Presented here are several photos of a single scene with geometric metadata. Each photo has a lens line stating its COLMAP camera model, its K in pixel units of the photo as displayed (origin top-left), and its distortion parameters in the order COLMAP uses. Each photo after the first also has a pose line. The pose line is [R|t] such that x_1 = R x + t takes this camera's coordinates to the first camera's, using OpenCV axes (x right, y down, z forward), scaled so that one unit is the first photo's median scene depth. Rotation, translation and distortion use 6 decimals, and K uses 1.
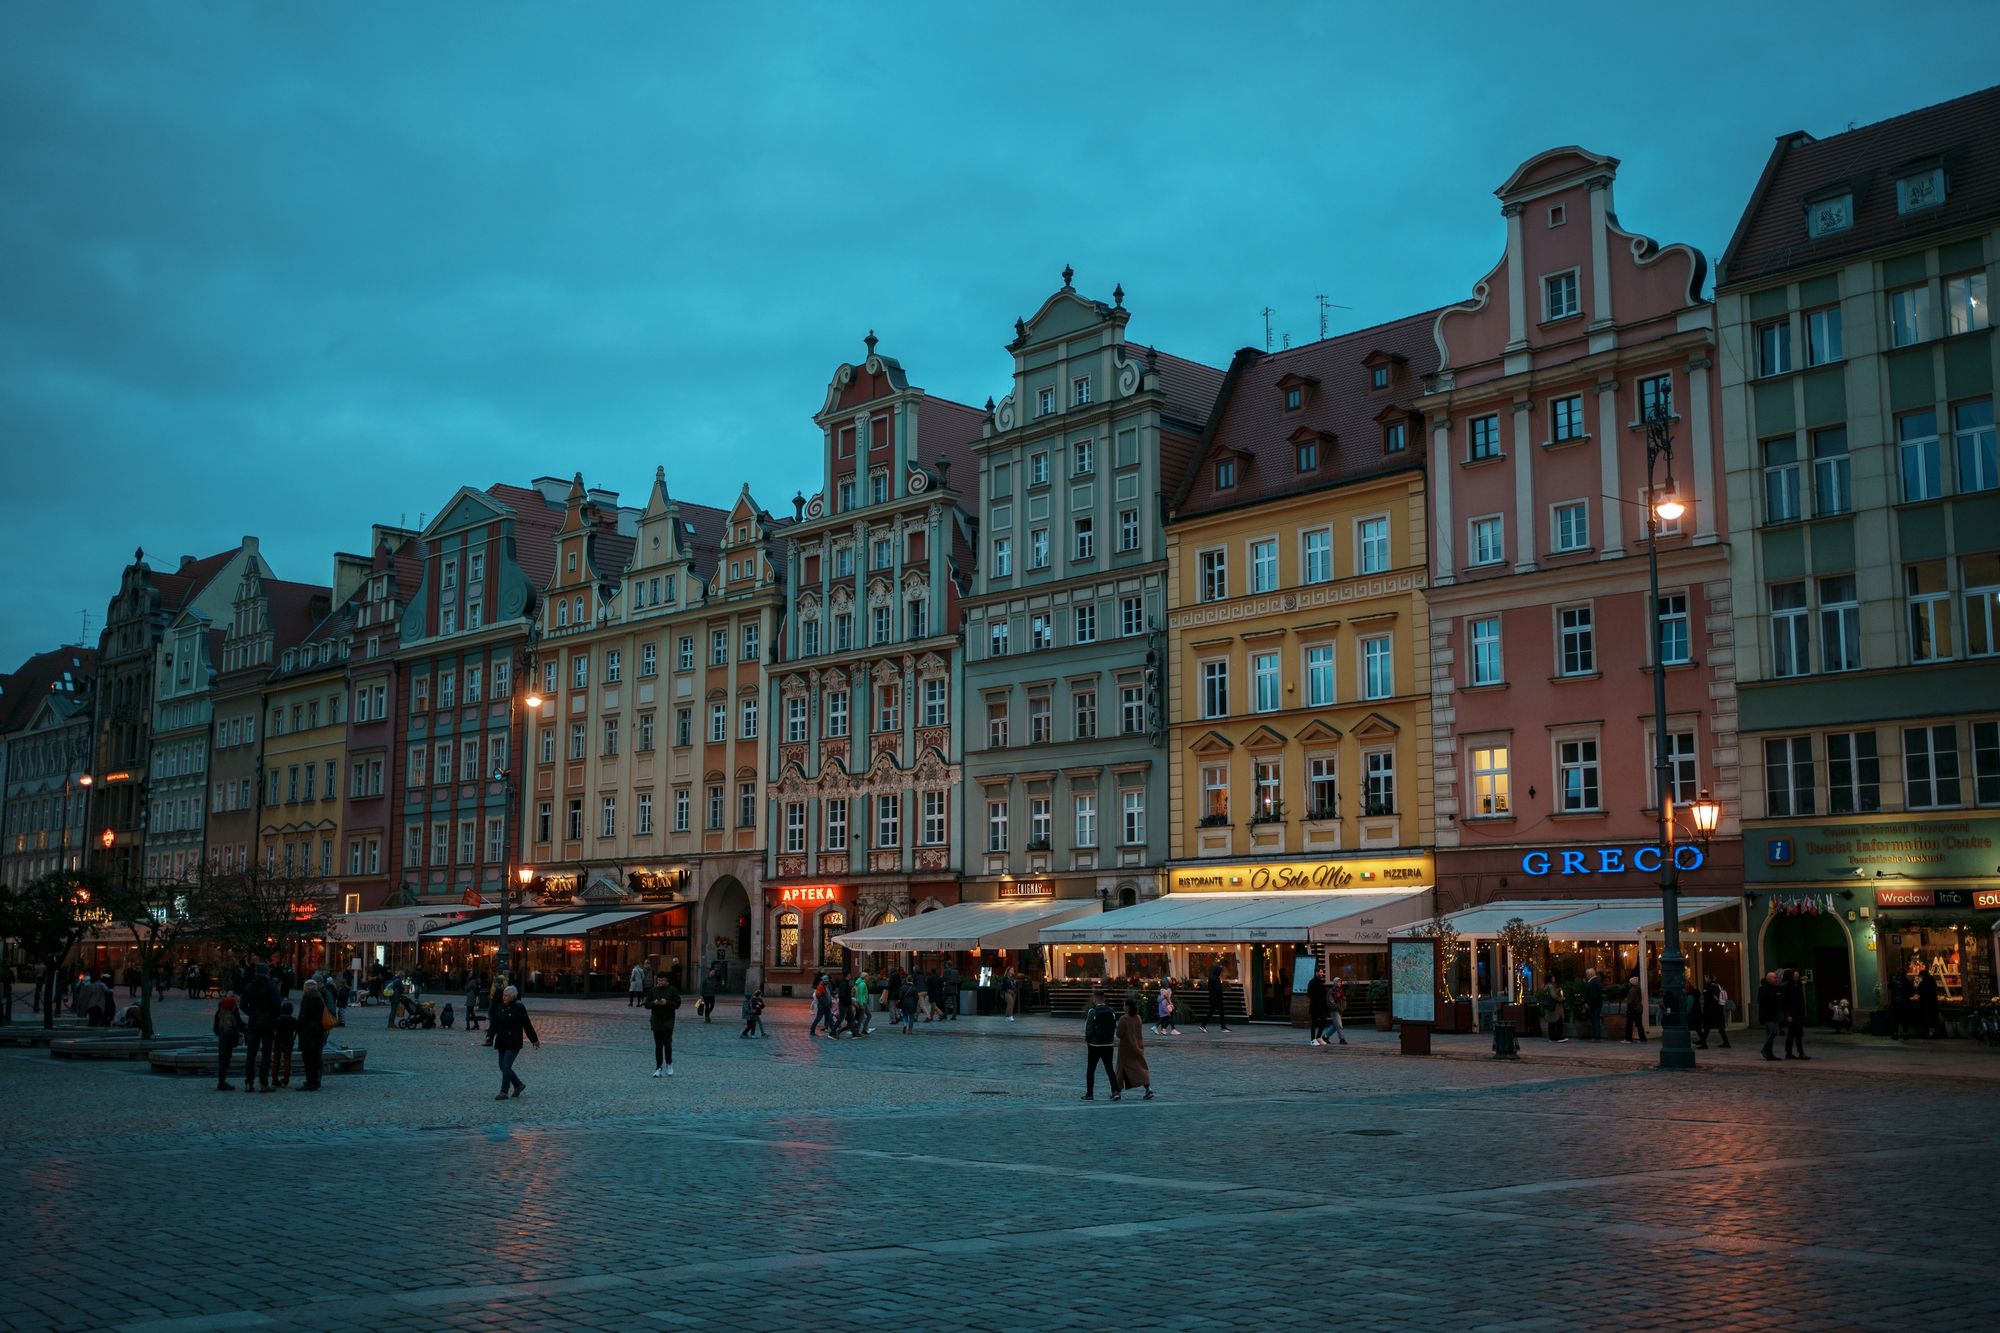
lens RADIAL K [[2044.0, 0, 1000.0], [0, 2044.0, 666.5], [0, 0, 1]] dist [-0.008660, 0.020657]
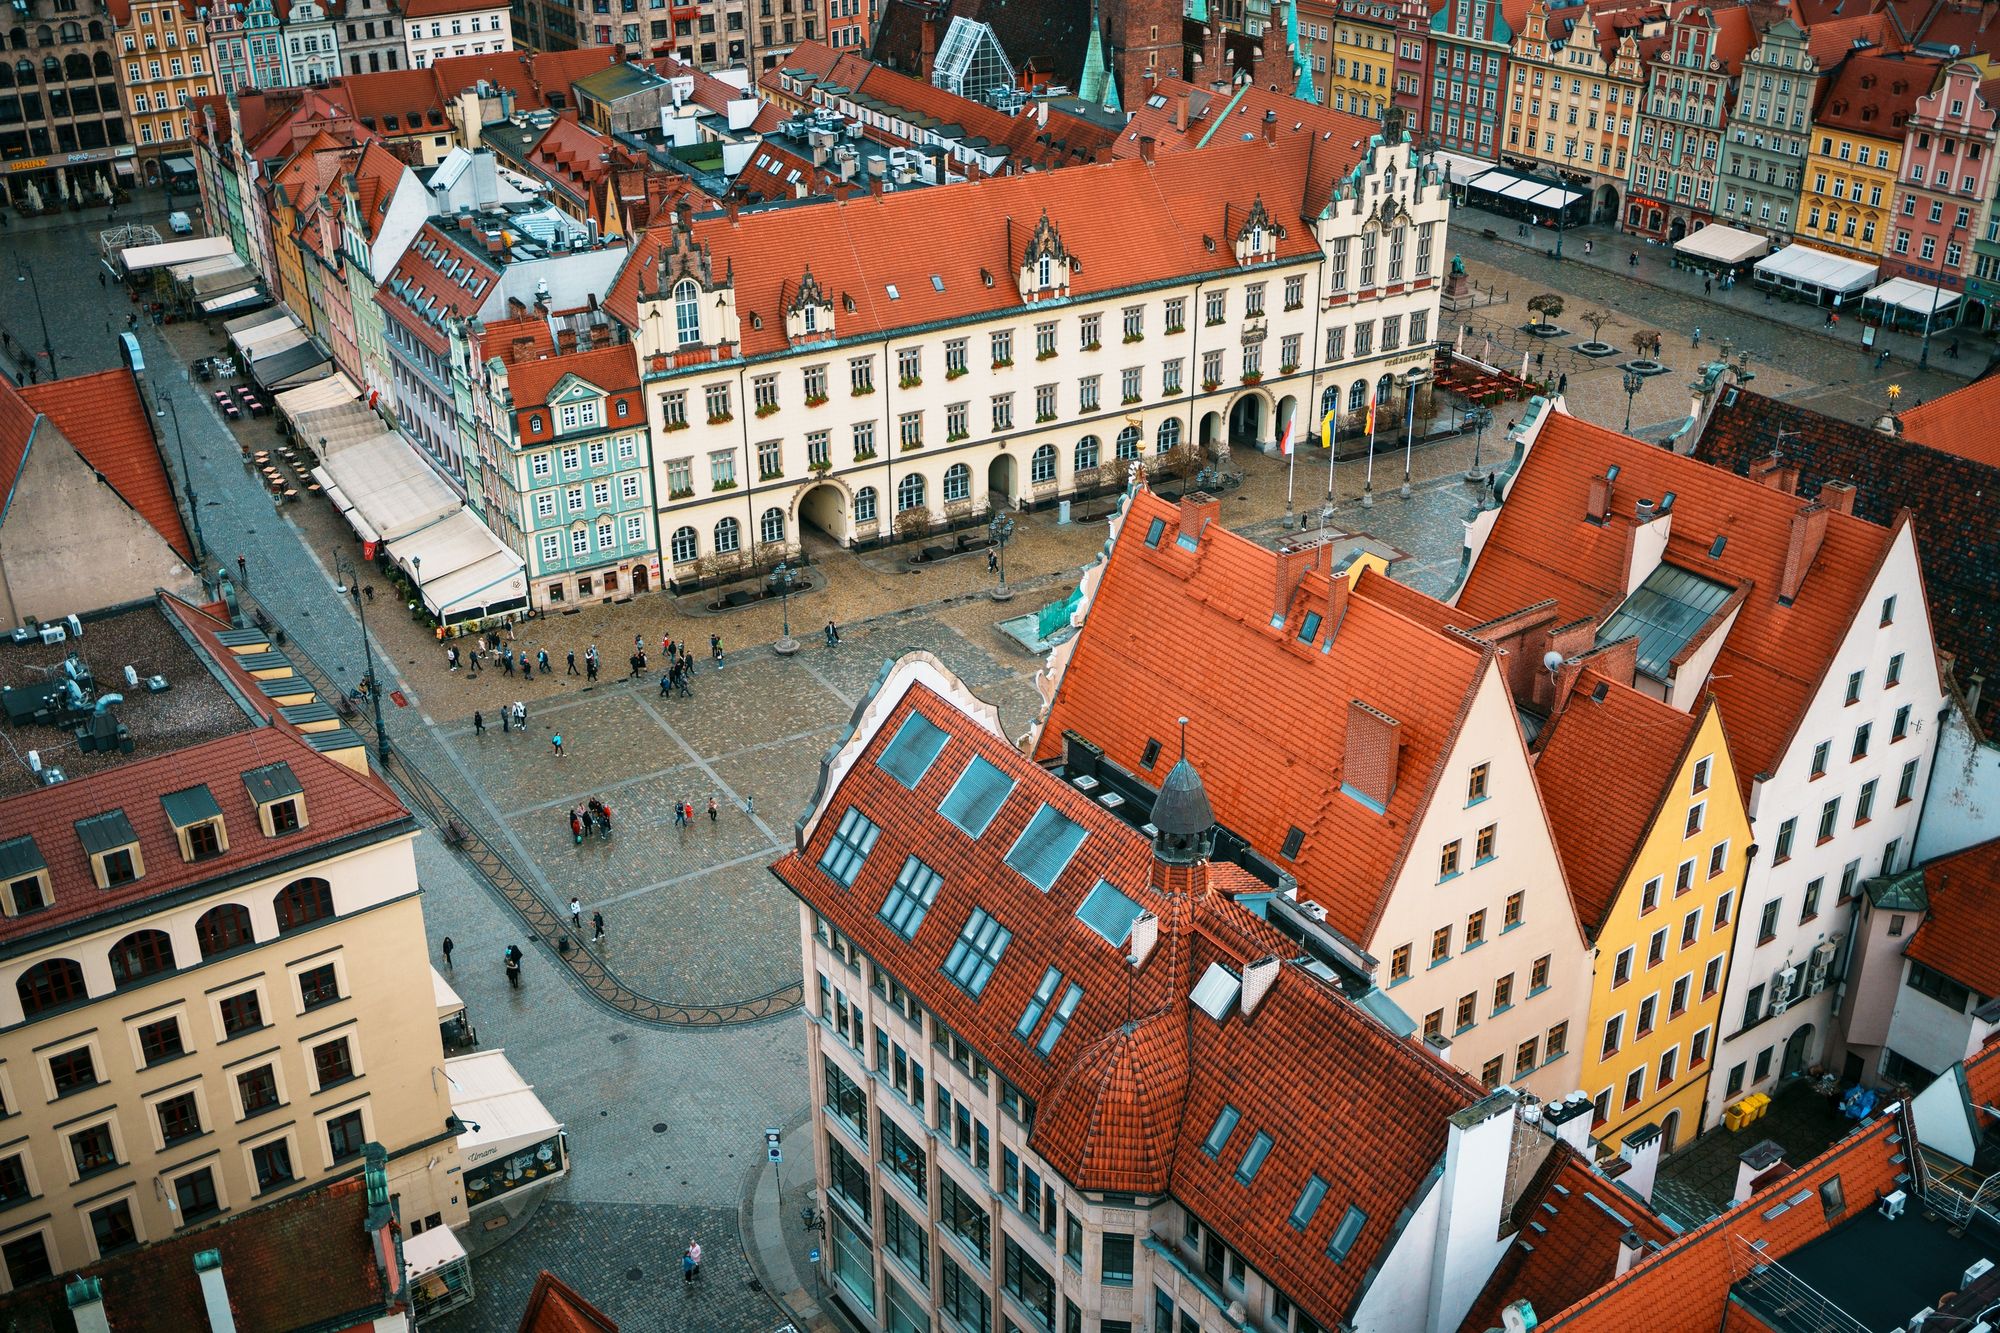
lens RADIAL K [[2044.0, 0, 1000.0], [0, 2044.0, 666.5], [0, 0, 1]] dist [-0.008660, 0.020657]
pose [[0.986974, 0.066814, -0.146349, -0.535580], [0.028327, 0.823299, 0.566901, -1.013168], [0.158366, -0.563662, 0.810682, -1.837920]]
